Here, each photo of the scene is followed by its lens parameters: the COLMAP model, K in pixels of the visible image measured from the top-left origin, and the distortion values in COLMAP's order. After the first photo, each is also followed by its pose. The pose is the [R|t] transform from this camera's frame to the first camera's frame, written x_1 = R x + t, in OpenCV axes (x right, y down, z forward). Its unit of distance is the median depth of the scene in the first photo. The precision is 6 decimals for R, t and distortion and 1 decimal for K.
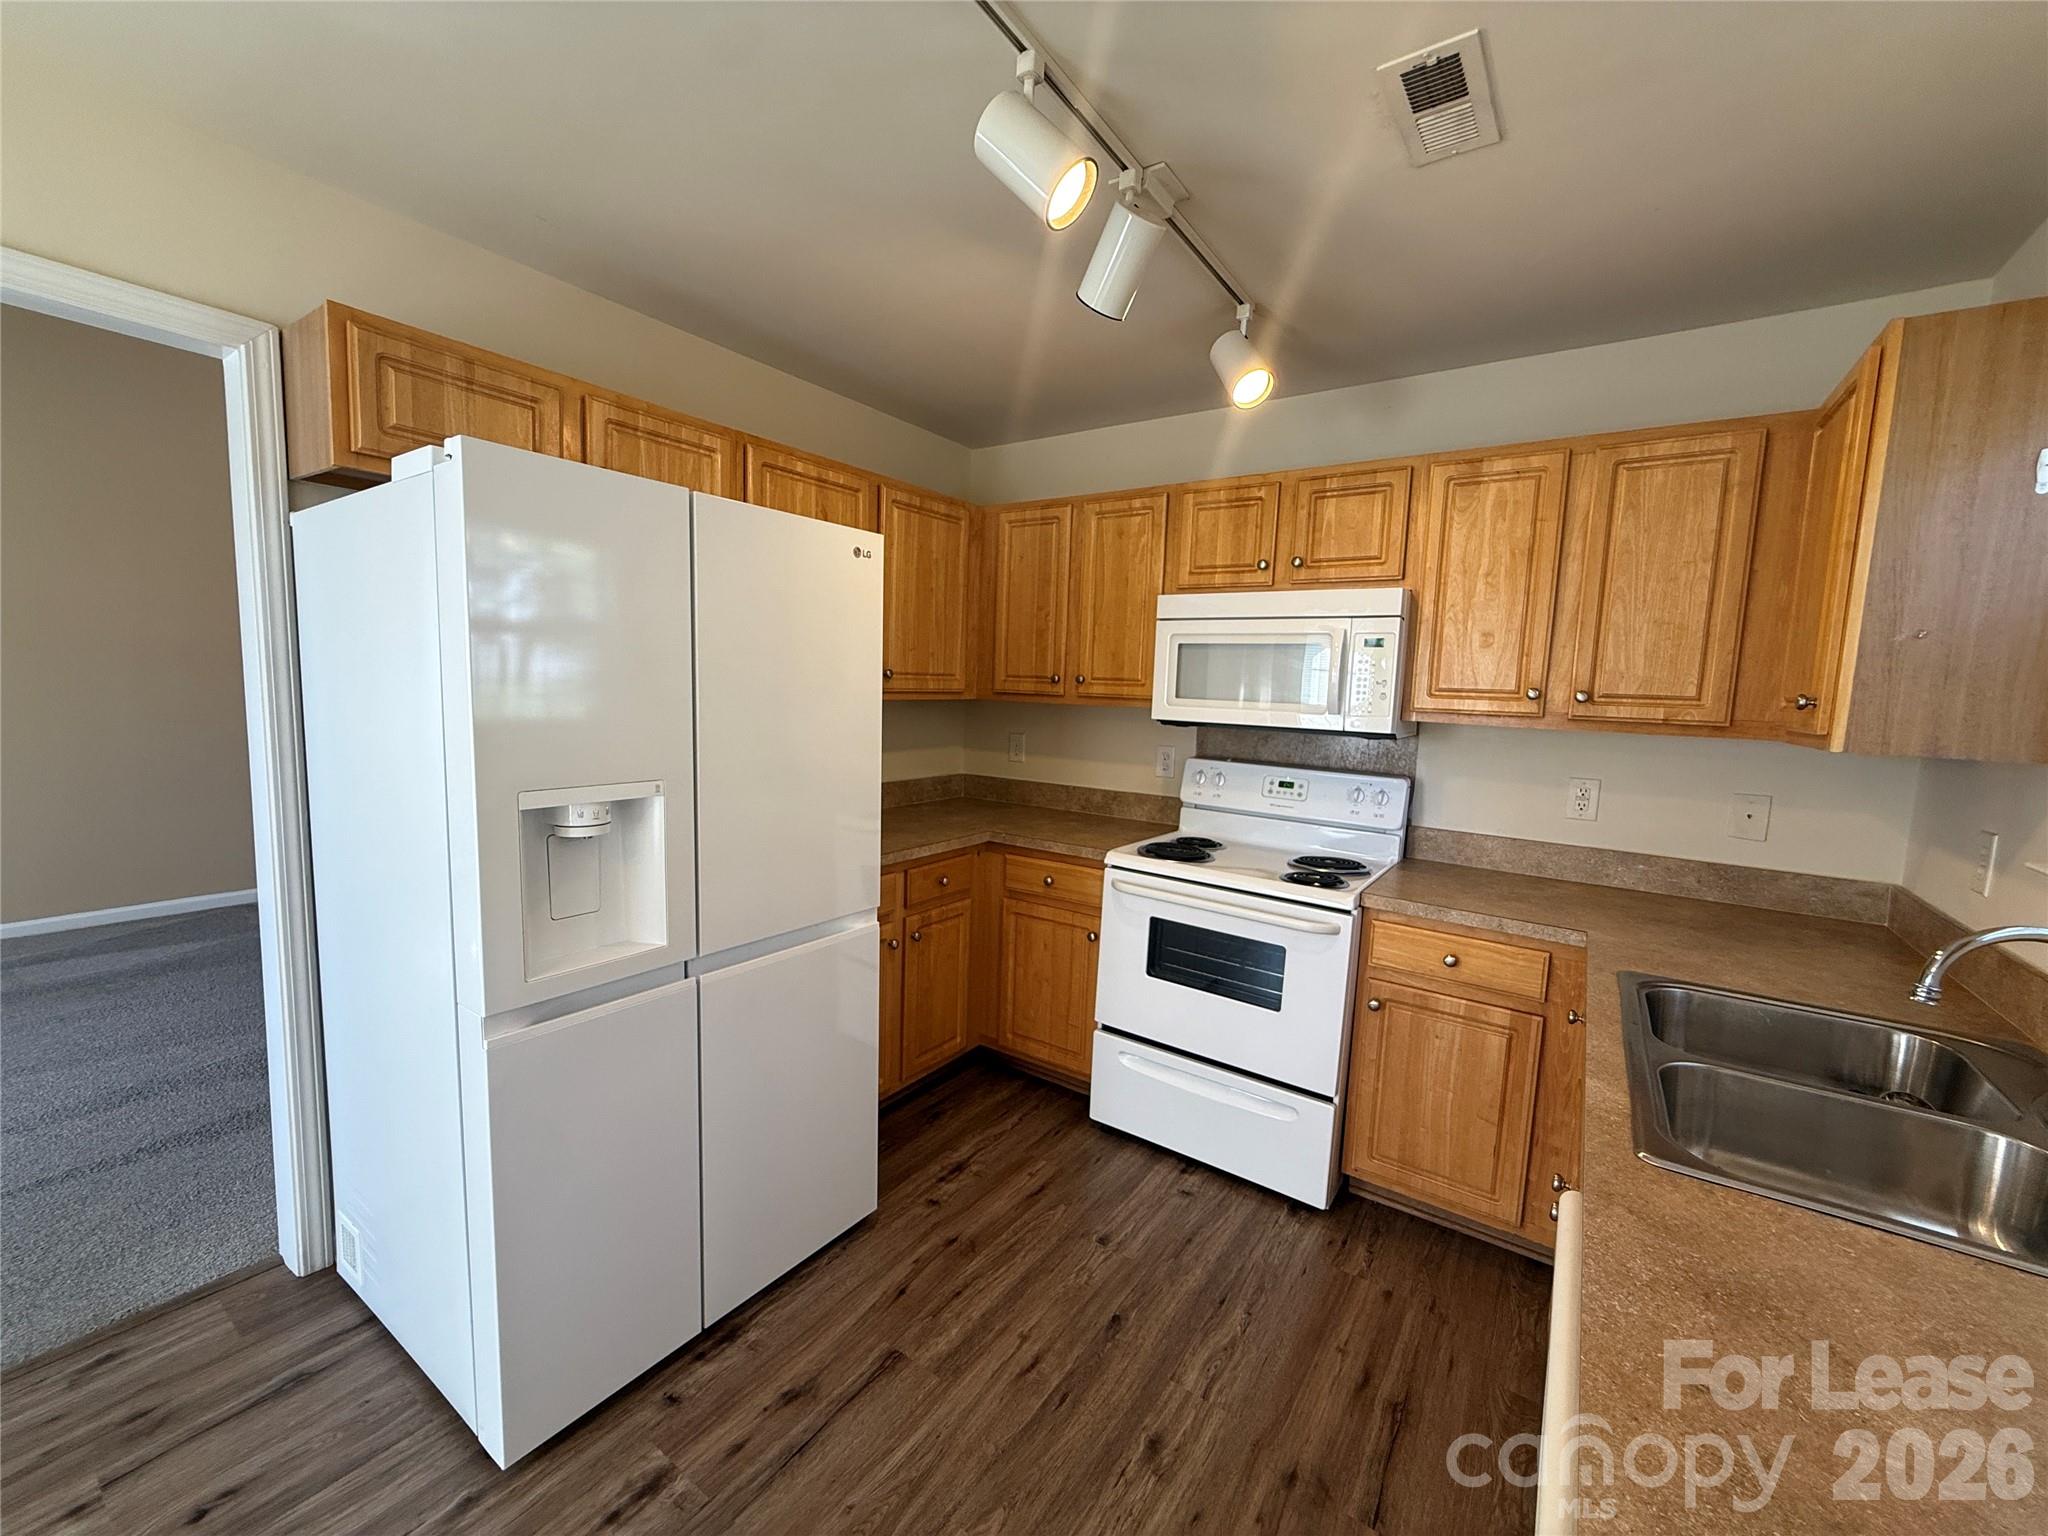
lens RADIAL K [[804.7, 0, 1024.0], [0, 804.7, 768.0], [0, 0, 1]] dist [-0.010977, -0.000444]
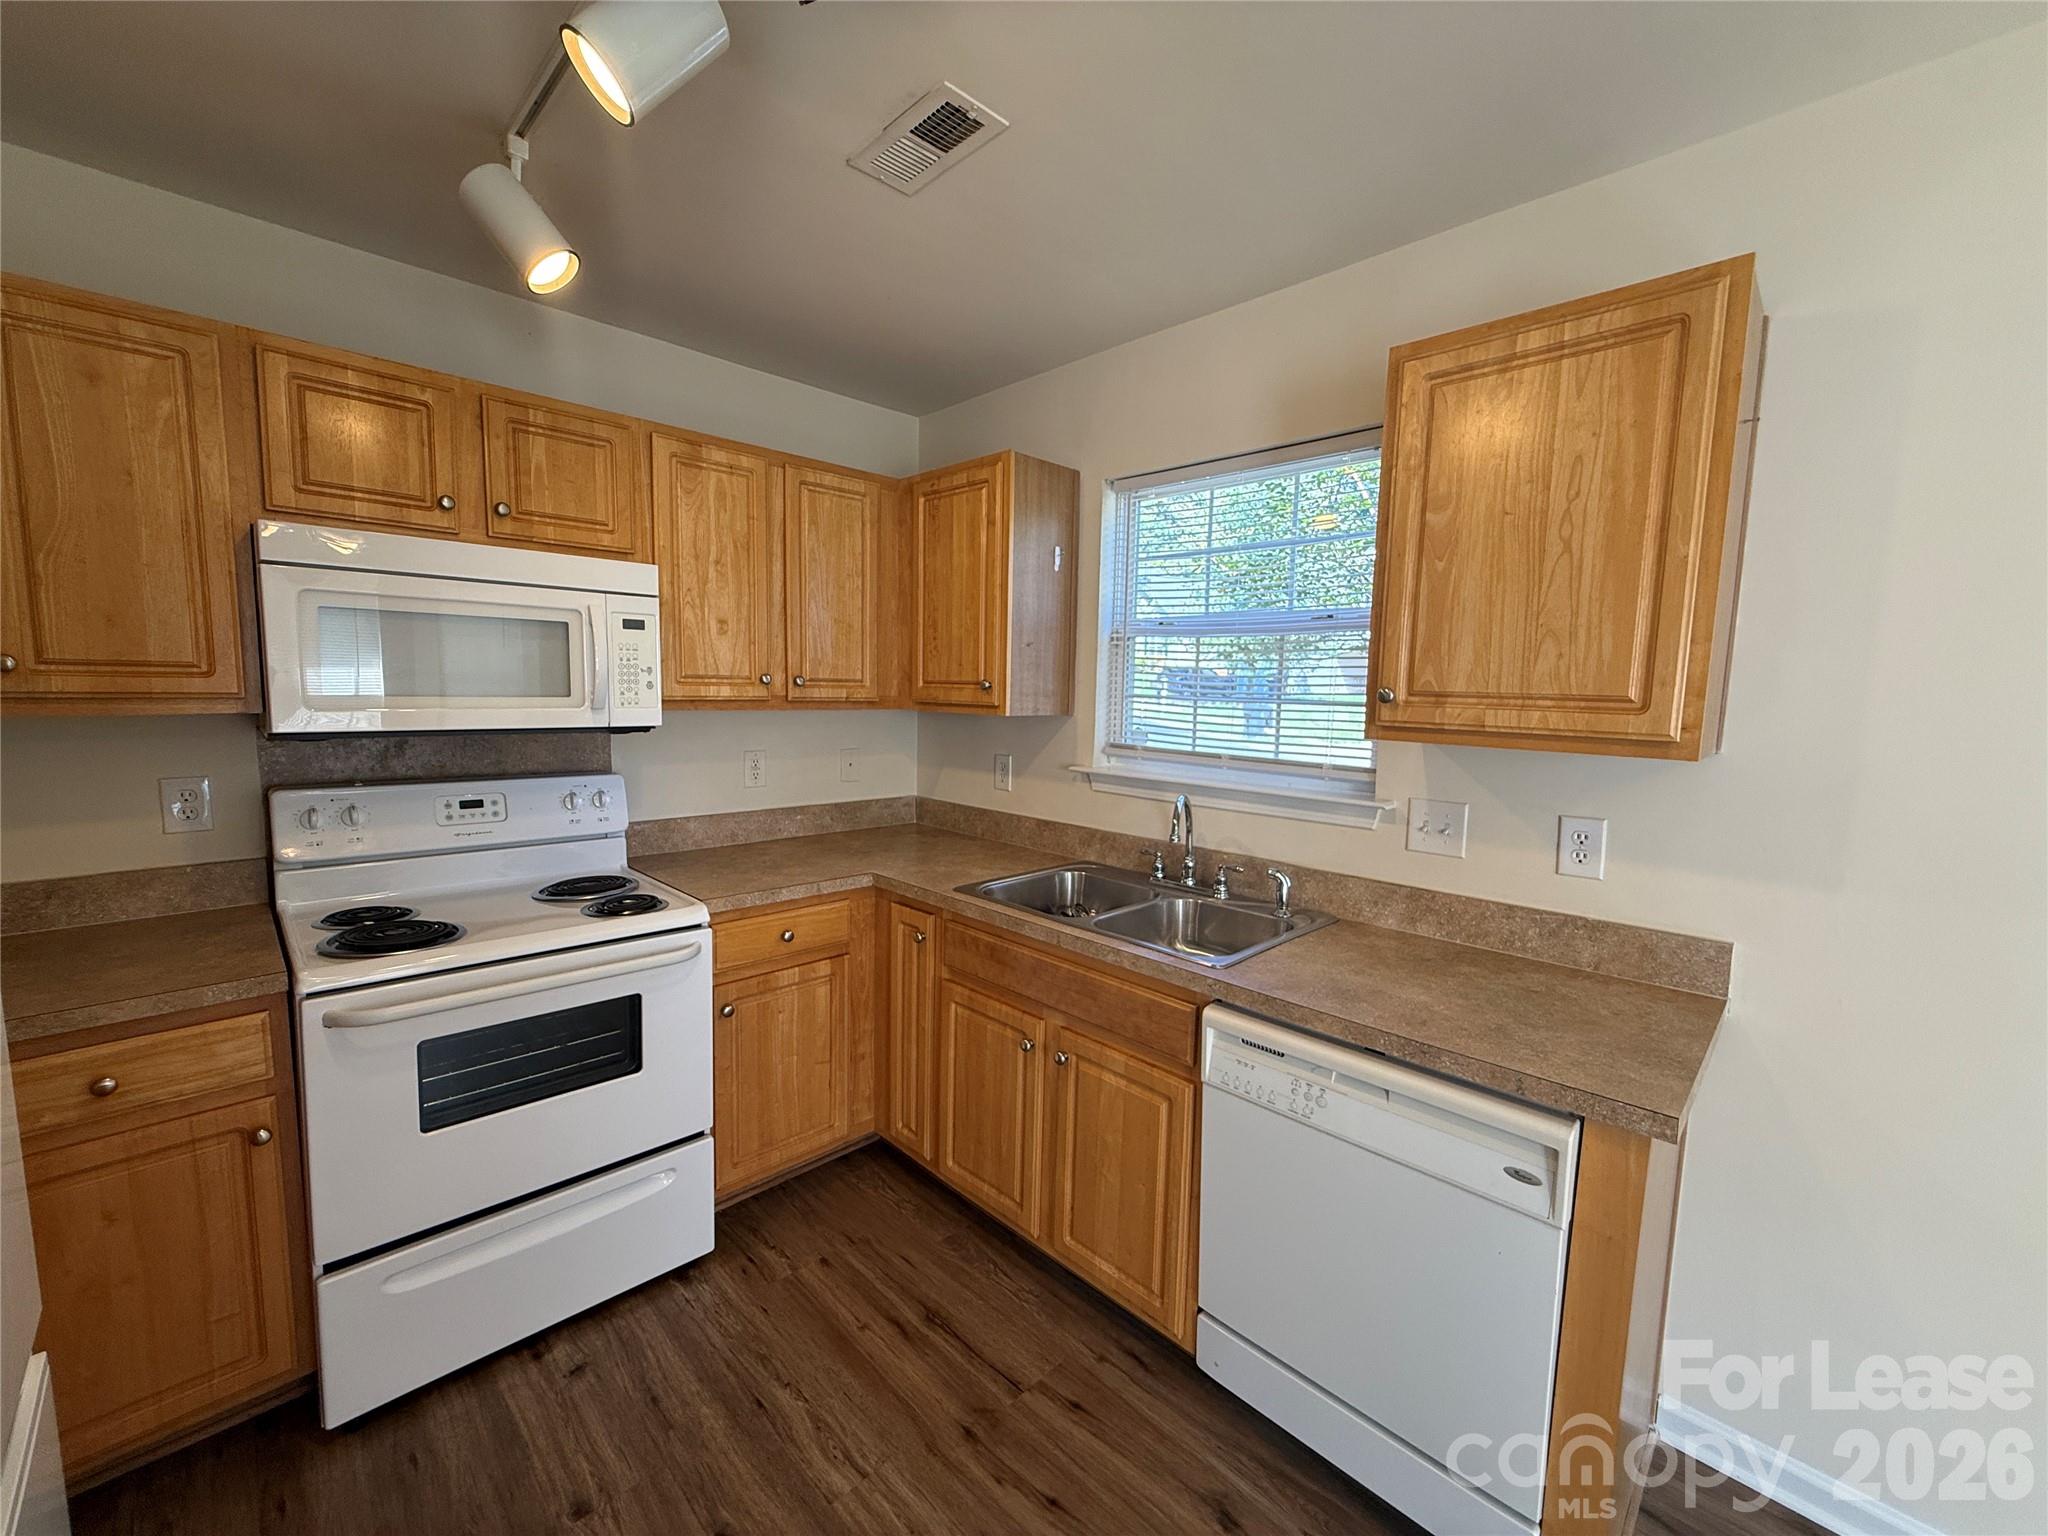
lens RADIAL K [[804.7, 0, 1024.0], [0, 804.7, 768.0], [0, 0, 1]] dist [-0.010977, -0.000444]
pose [[0.183816, -0.131930, 0.974067, -0.382640], [0.086377, 0.989286, 0.117691, -0.071038], [-0.979158, 0.062504, 0.193243, 0.446015]]
